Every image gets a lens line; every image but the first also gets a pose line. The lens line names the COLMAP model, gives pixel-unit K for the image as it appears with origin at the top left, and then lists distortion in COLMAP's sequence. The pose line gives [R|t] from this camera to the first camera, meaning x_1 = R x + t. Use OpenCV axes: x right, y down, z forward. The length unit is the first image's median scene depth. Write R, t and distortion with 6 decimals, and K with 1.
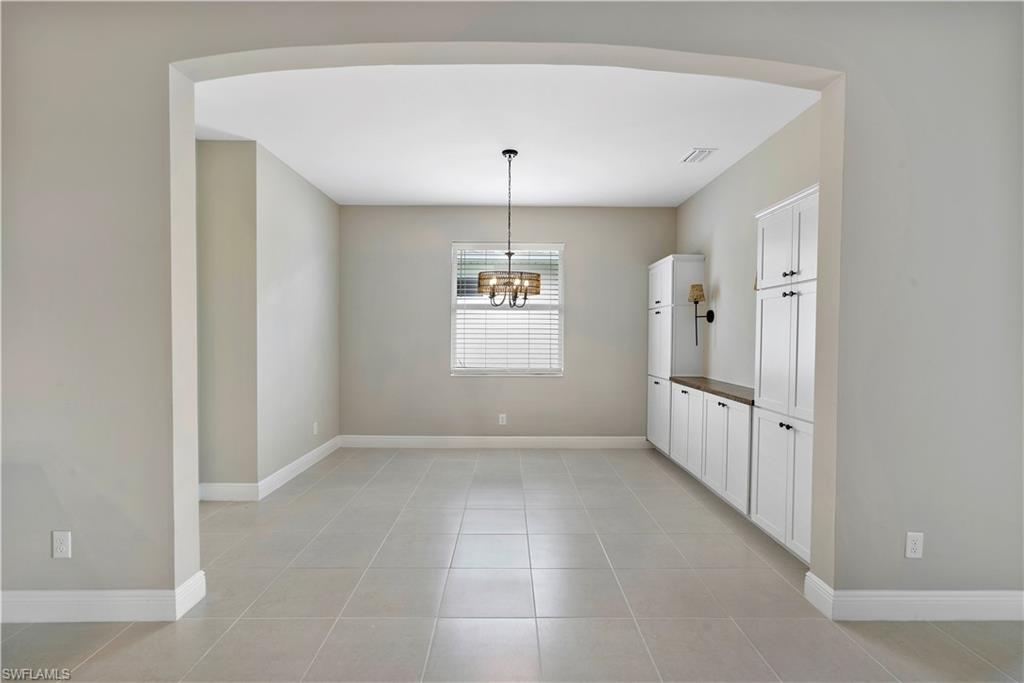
lens RADIAL K [[466.7, 0, 505.8], [0, 466.7, 347.4], [0, 0, 1]] dist [0.004094, 0.000937]
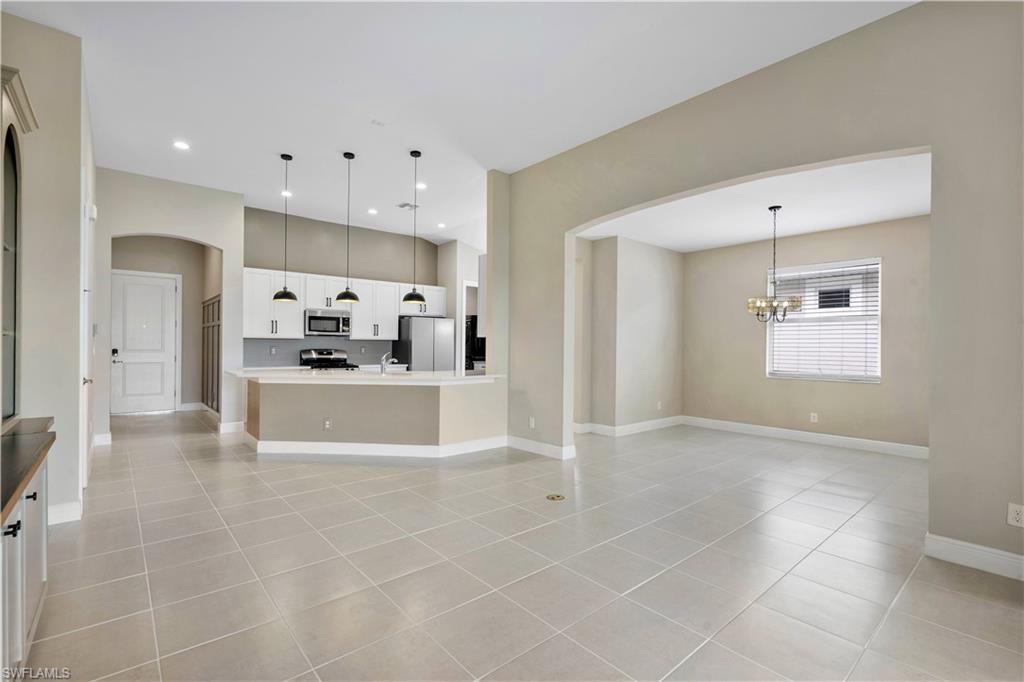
lens RADIAL K [[466.7, 0, 513.4], [0, 466.7, 345.6], [0, 0, 1]] dist [0.004094, 0.000937]
pose [[0.651845, -0.003481, -0.758344, 0.386780], [-0.023053, 0.999436, -0.024404, 0.022791], [0.758002, 0.033390, 0.651397, -0.315230]]
